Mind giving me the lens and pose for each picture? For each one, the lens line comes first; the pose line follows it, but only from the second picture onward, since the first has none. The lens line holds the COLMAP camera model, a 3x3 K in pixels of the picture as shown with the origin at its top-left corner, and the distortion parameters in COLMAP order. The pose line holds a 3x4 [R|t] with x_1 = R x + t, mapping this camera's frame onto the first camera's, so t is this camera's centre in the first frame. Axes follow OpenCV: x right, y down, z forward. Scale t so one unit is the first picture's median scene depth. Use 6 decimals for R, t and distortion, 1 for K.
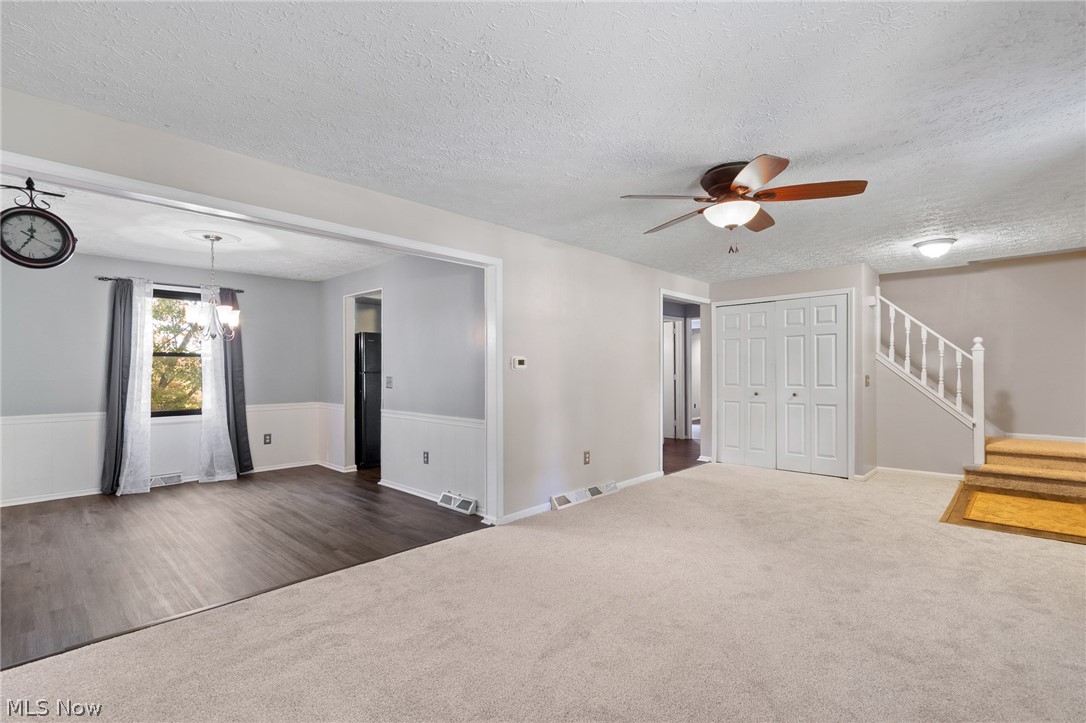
lens RADIAL K [[488.2, 0, 545.8], [0, 488.2, 369.2], [0, 0, 1]] dist [0.000285, -0.000191]
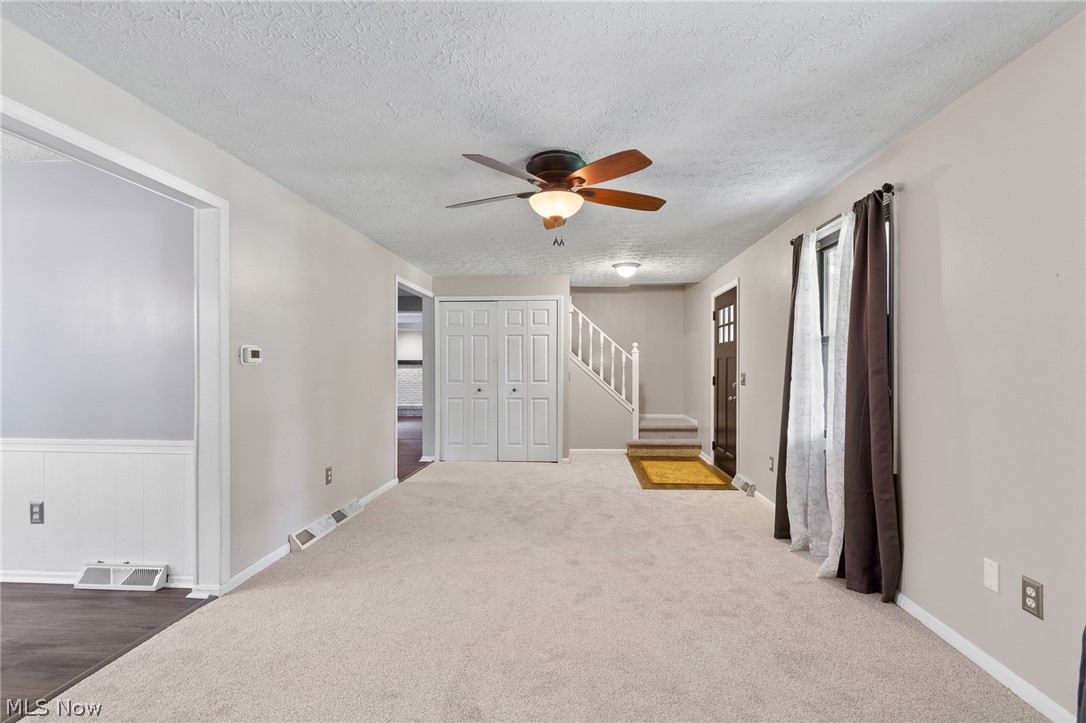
lens RADIAL K [[488.2, 0, 545.8], [0, 488.2, 369.2], [0, 0, 1]] dist [0.000285, -0.000191]
pose [[0.771572, 0.001962, 0.636139, -0.160857], [-0.007088, 0.999960, 0.005513, 0.000546], [-0.636103, -0.008762, 0.771555, 0.174177]]
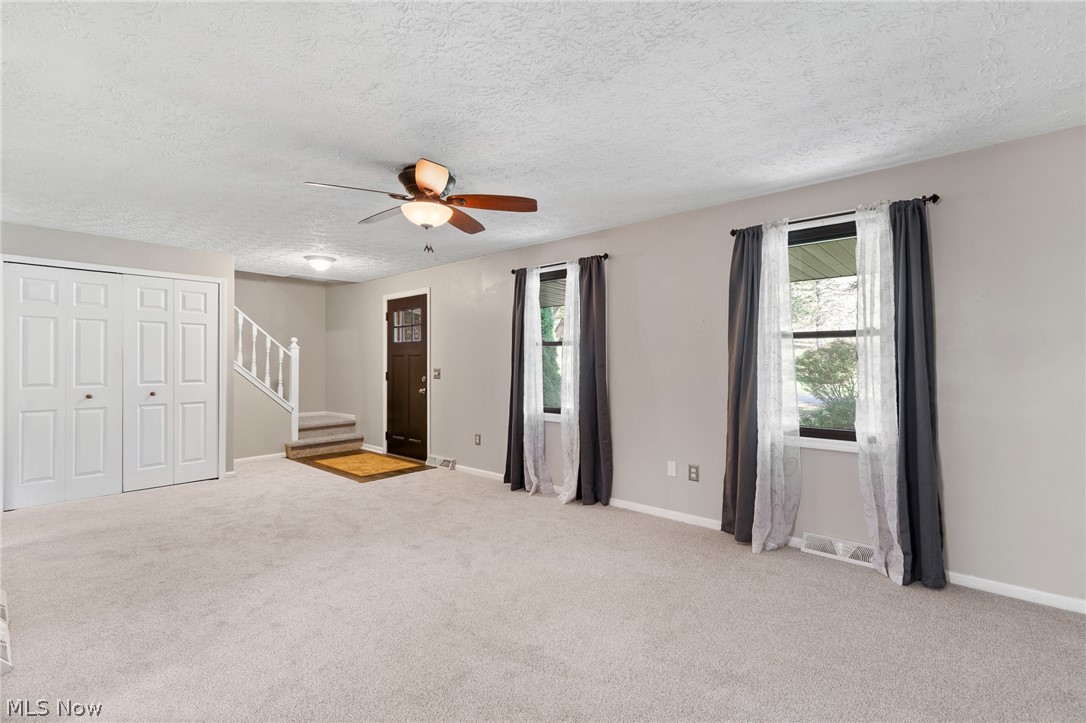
lens RADIAL K [[486.9, 0, 532.7], [0, 486.9, 359.6], [0, 0, 1]] dist [0.002045, 0.000156]
pose [[-0.015638, 0.012463, 0.999800, -0.426969], [-0.004287, 0.999912, -0.012532, 0.003629], [-0.999869, -0.004482, -0.015583, 0.509810]]
